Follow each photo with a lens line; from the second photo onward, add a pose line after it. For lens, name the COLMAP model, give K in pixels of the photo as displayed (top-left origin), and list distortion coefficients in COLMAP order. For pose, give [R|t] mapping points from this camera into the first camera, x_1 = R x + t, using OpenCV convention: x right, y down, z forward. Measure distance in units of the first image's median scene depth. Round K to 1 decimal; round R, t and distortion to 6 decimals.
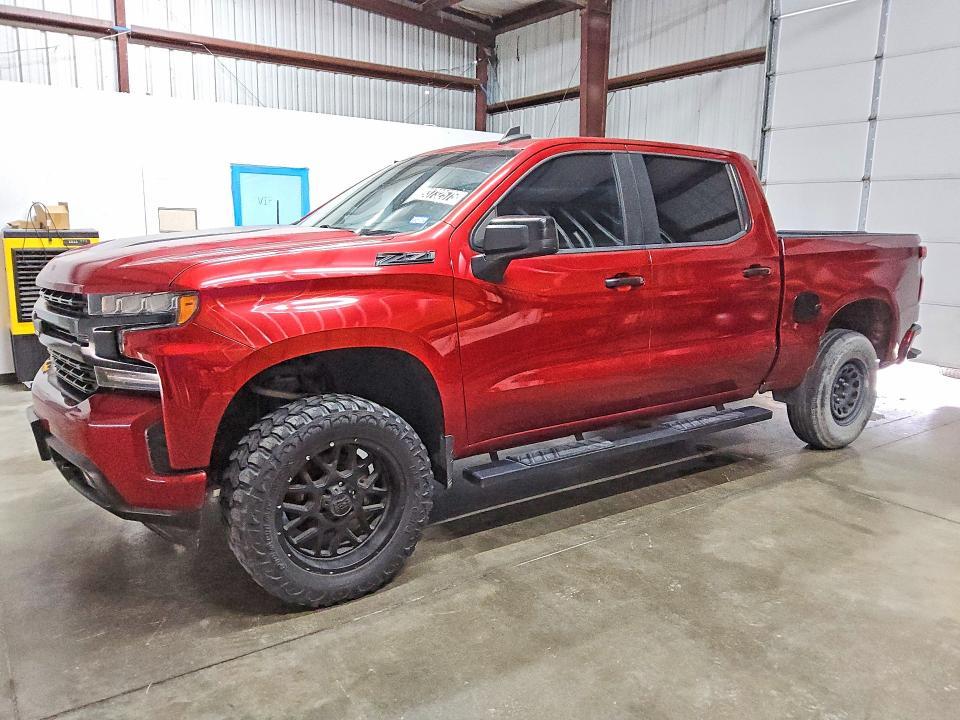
lens RADIAL K [[754.4, 0, 476.2], [0, 754.4, 358.3], [0, 0, 1]] dist [0.016723, -0.025093]
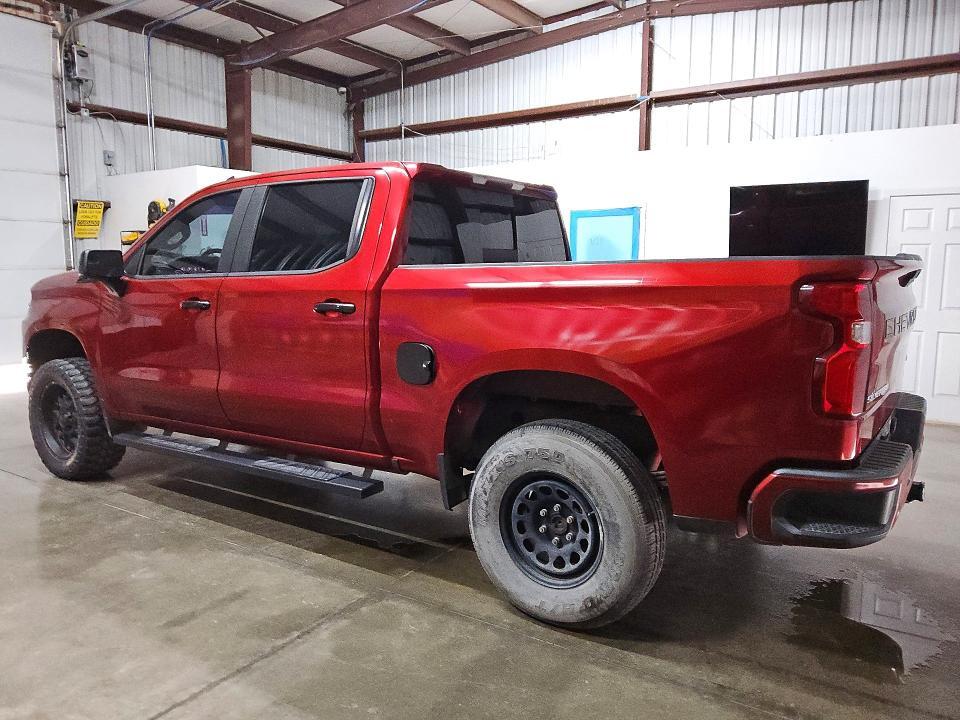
lens RADIAL K [[754.4, 0, 478.0], [0, 754.4, 355.0], [0, 0, 1]] dist [0.016723, -0.025093]
pose [[0.326557, 0.094420, -0.940450, 1.271310], [-0.154134, 0.986998, 0.045573, -0.133198], [0.932525, 0.130074, 0.336864, 0.929582]]
